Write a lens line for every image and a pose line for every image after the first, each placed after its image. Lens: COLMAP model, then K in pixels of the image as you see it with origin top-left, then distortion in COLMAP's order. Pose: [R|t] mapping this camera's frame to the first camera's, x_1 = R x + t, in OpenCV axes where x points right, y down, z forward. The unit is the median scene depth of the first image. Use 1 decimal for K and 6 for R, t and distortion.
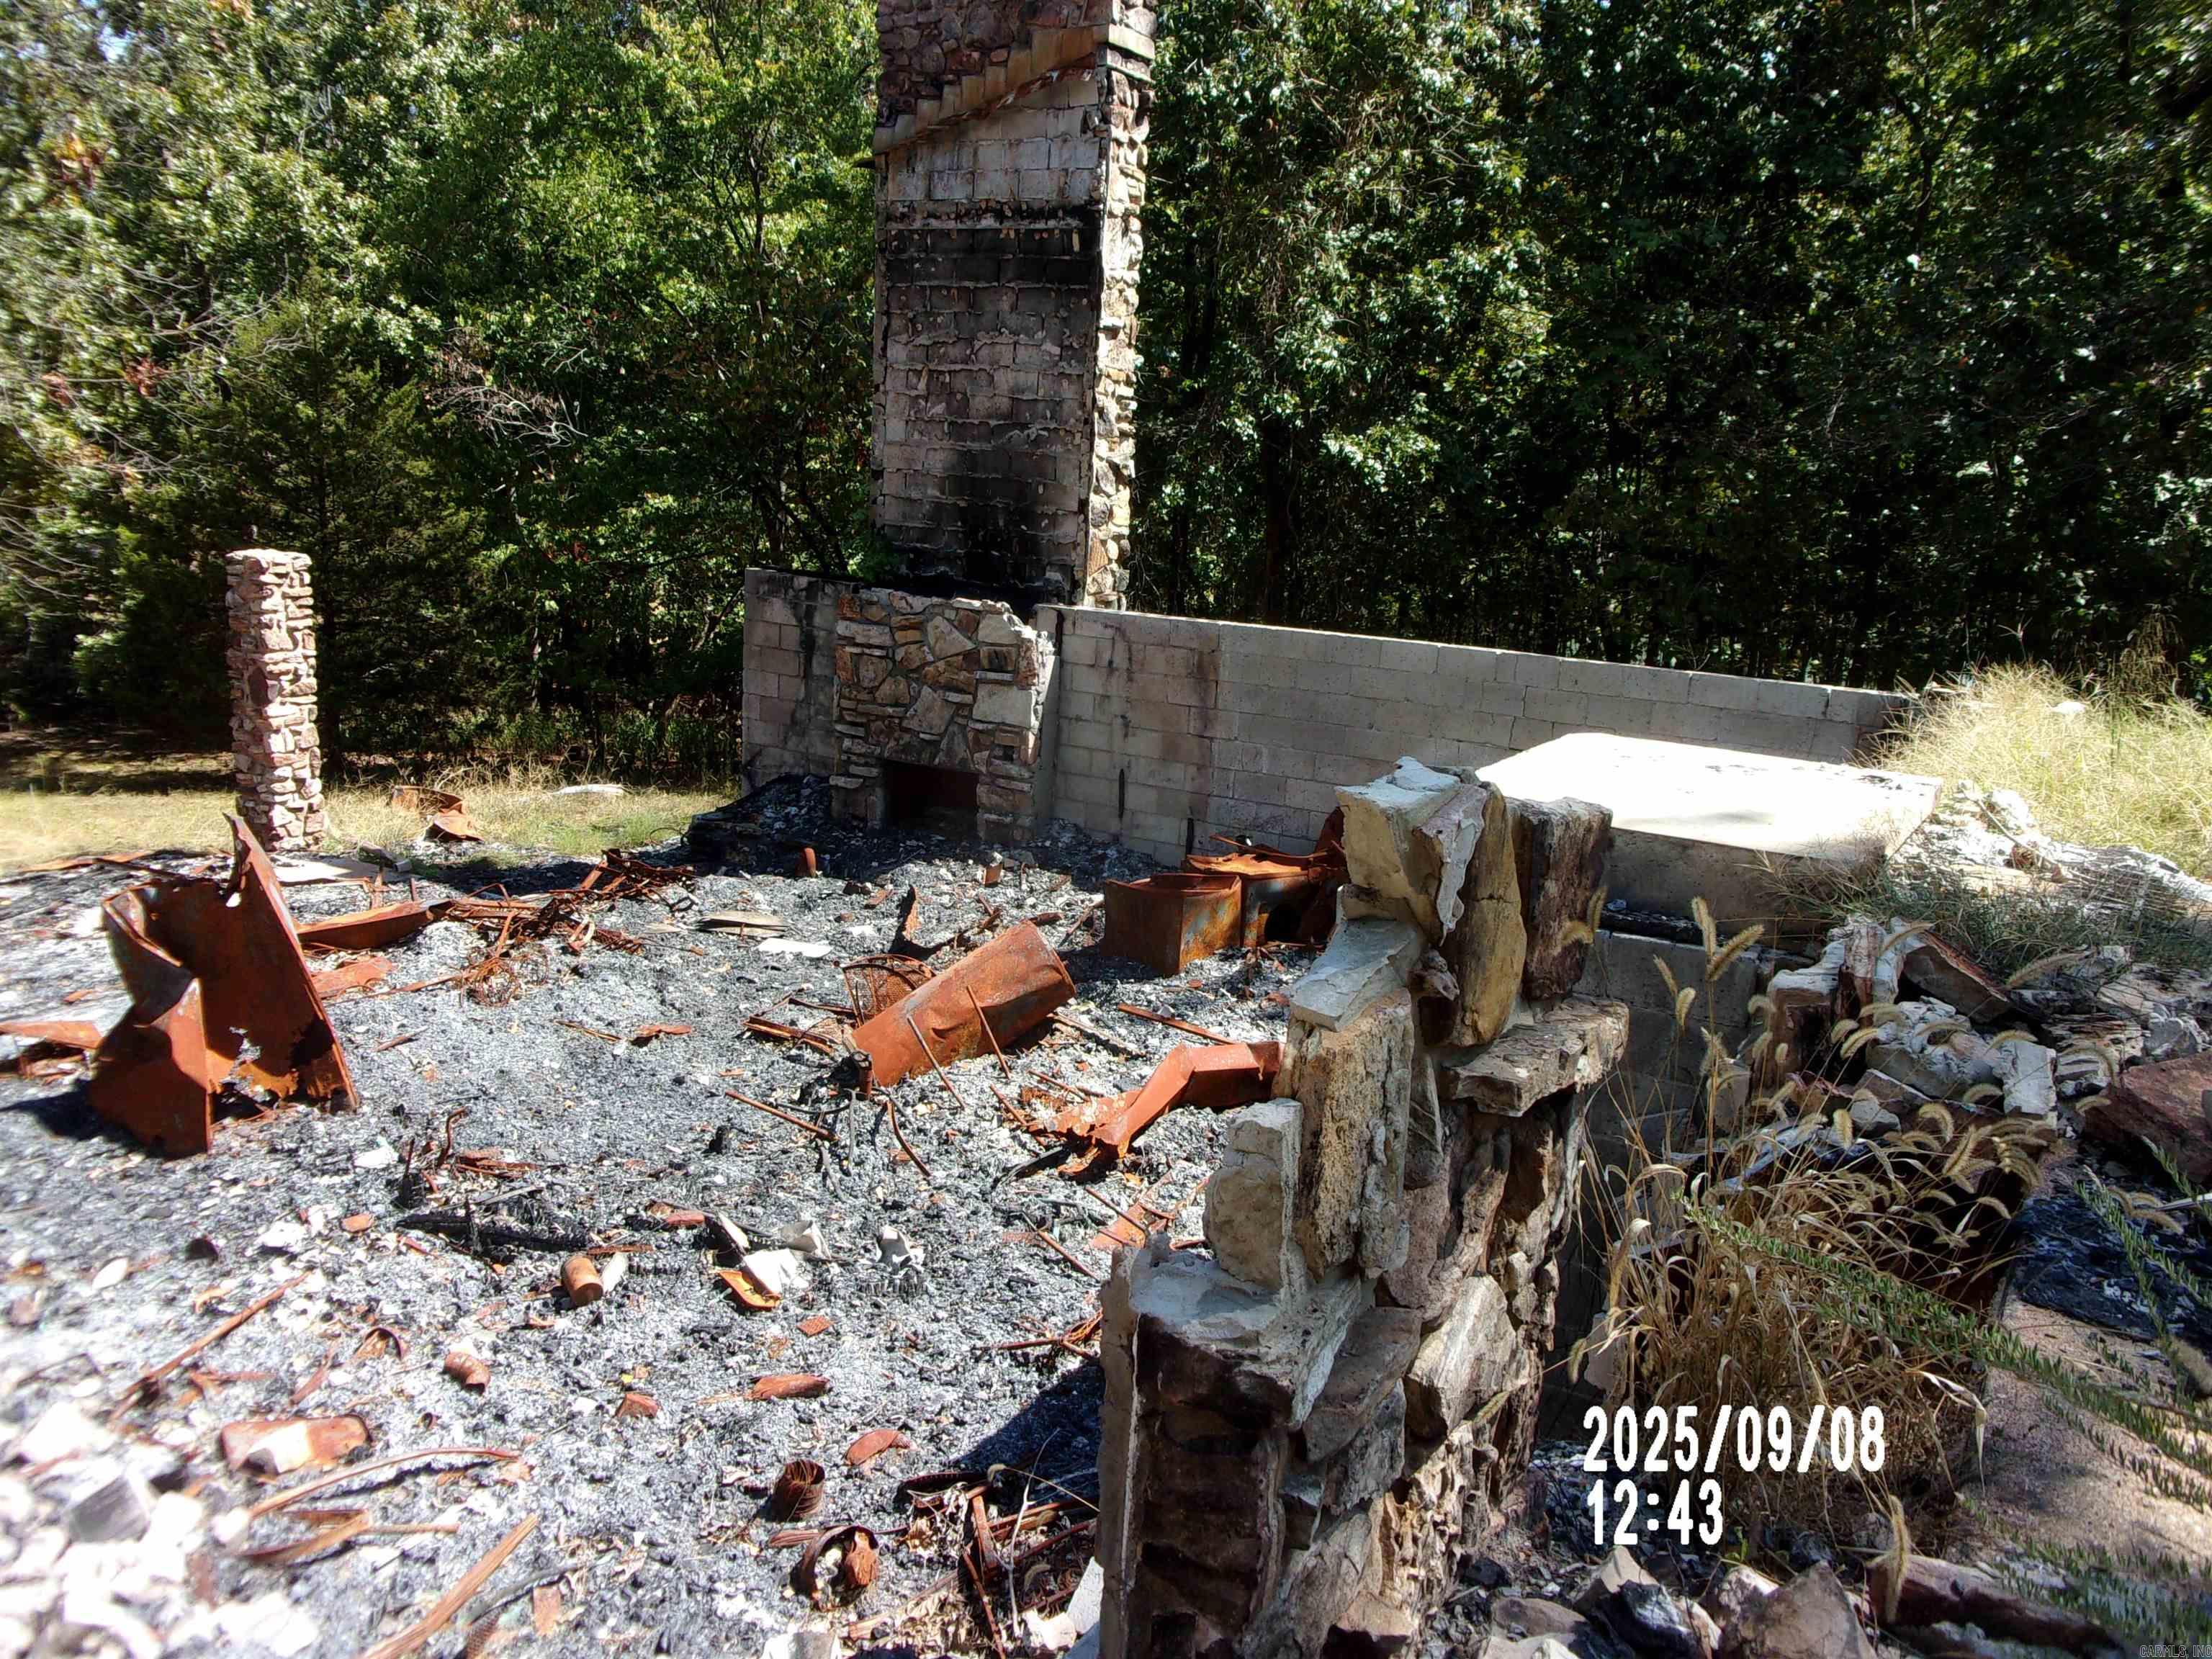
lens RADIAL K [[1834.8, 0, 1103.3], [0, 1834.8, 836.4], [0, 0, 1]] dist [0.013011, -0.033326]
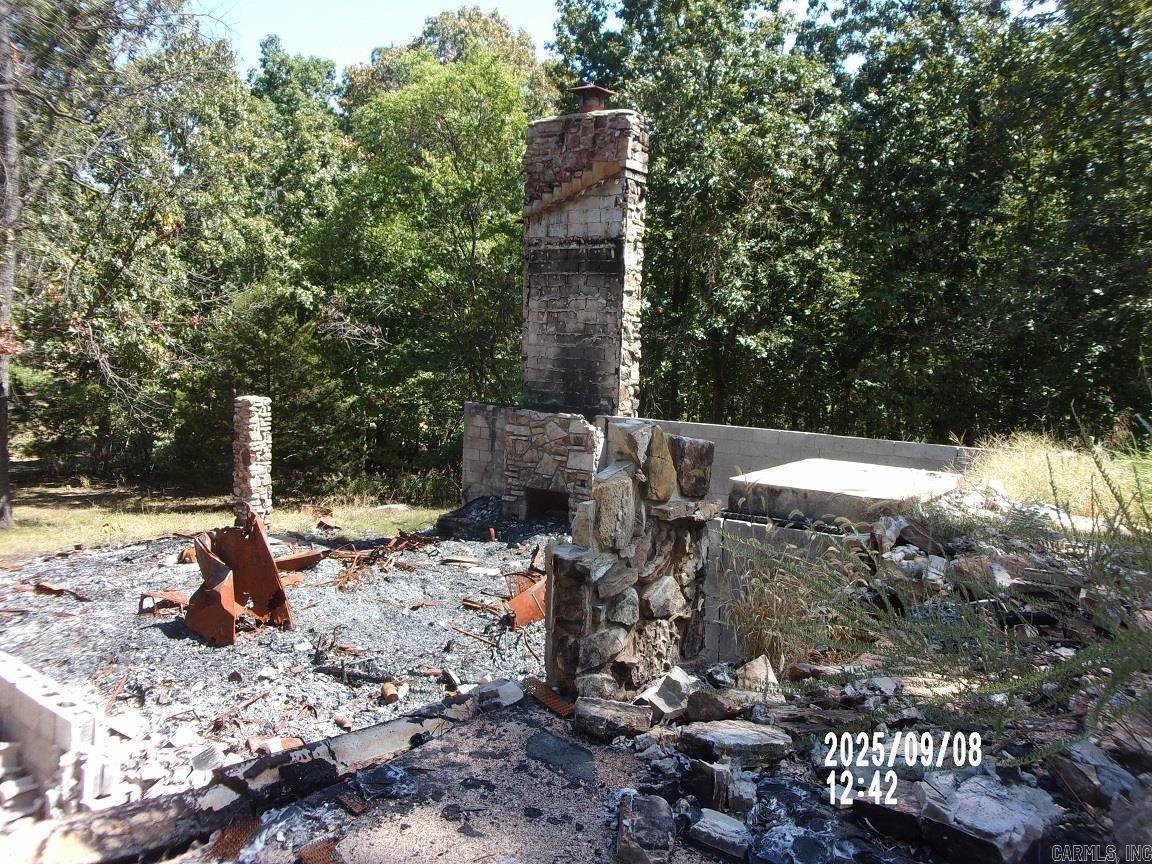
lens RADIAL K [[955.5, 0, 570.9], [0, 955.5, 434.6], [0, 0, 1]] dist [0.013011, -0.033326]
pose [[0.996592, -0.009636, -0.081924, 0.026928], [-0.000020, 0.993125, -0.117057, 0.029160], [0.082489, 0.116660, 0.989740, -0.123028]]
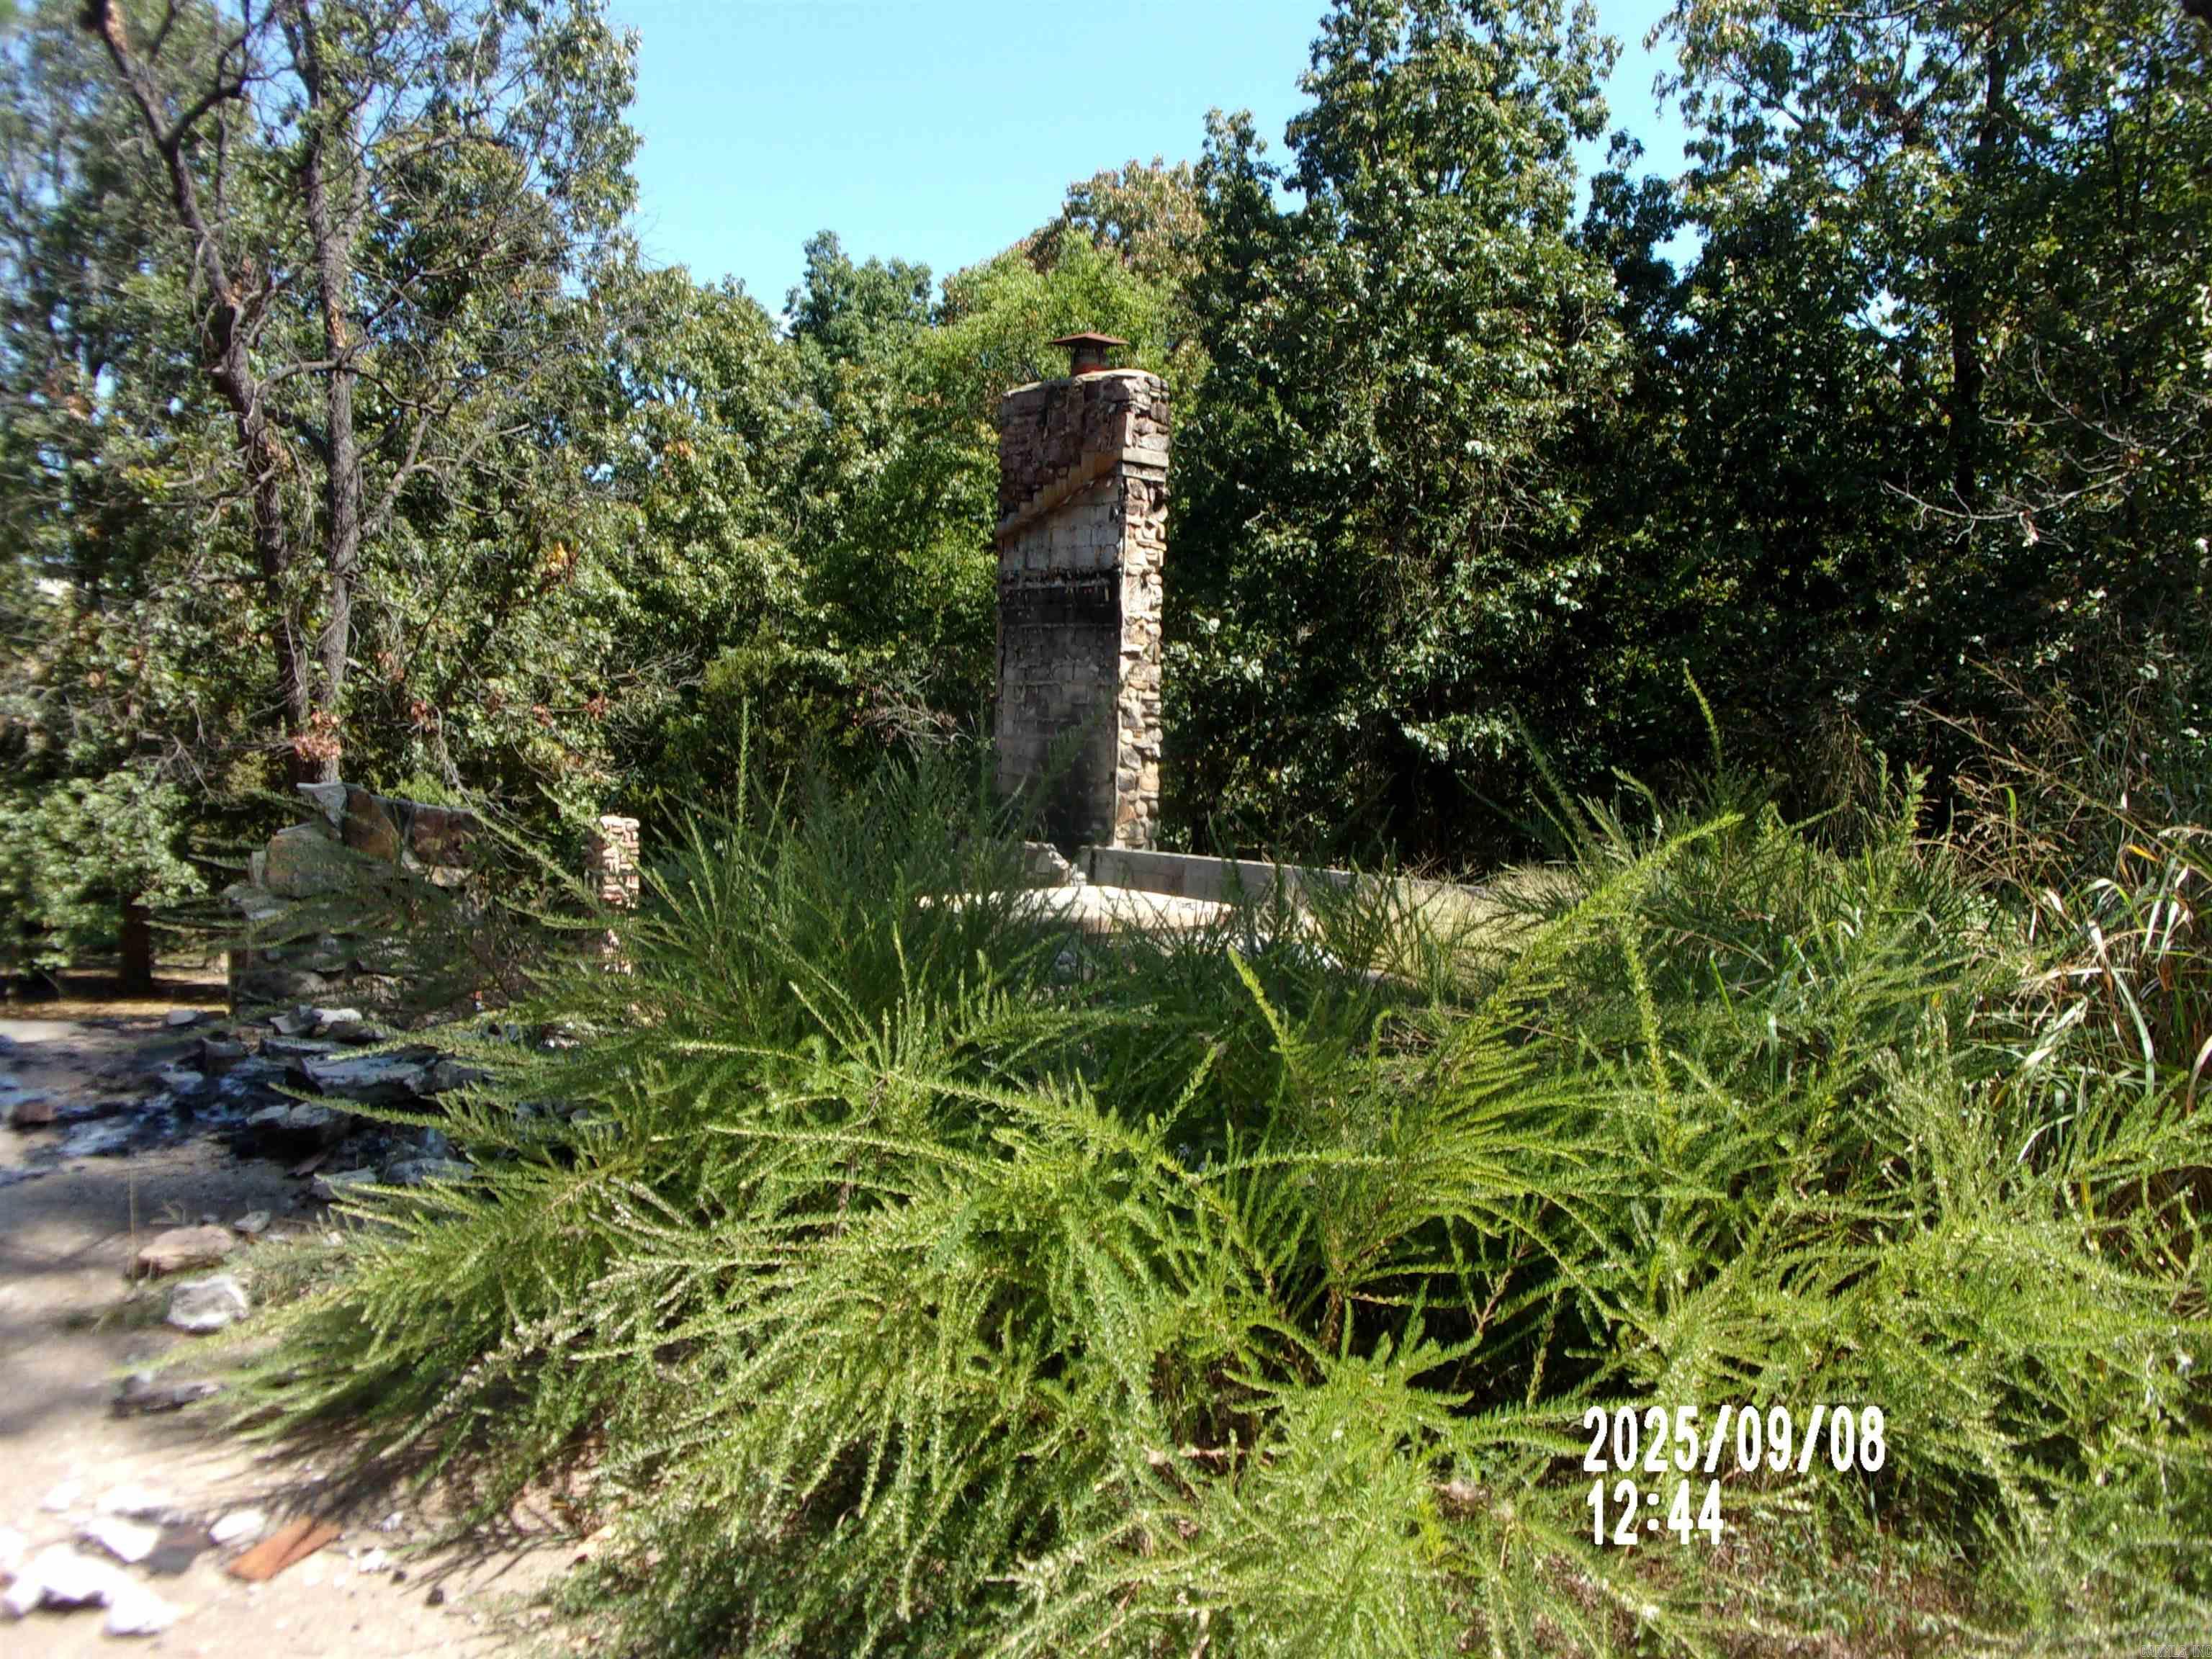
lens RADIAL K [[1834.8, 0, 1103.1], [0, 1834.8, 837.5], [0, 0, 1]] dist [0.013011, -0.033326]
pose [[0.955602, -0.009194, -0.294516, 0.394874], [-0.039278, 0.986619, -0.158244, 0.086129], [0.292030, 0.162786, 0.942454, -0.304974]]
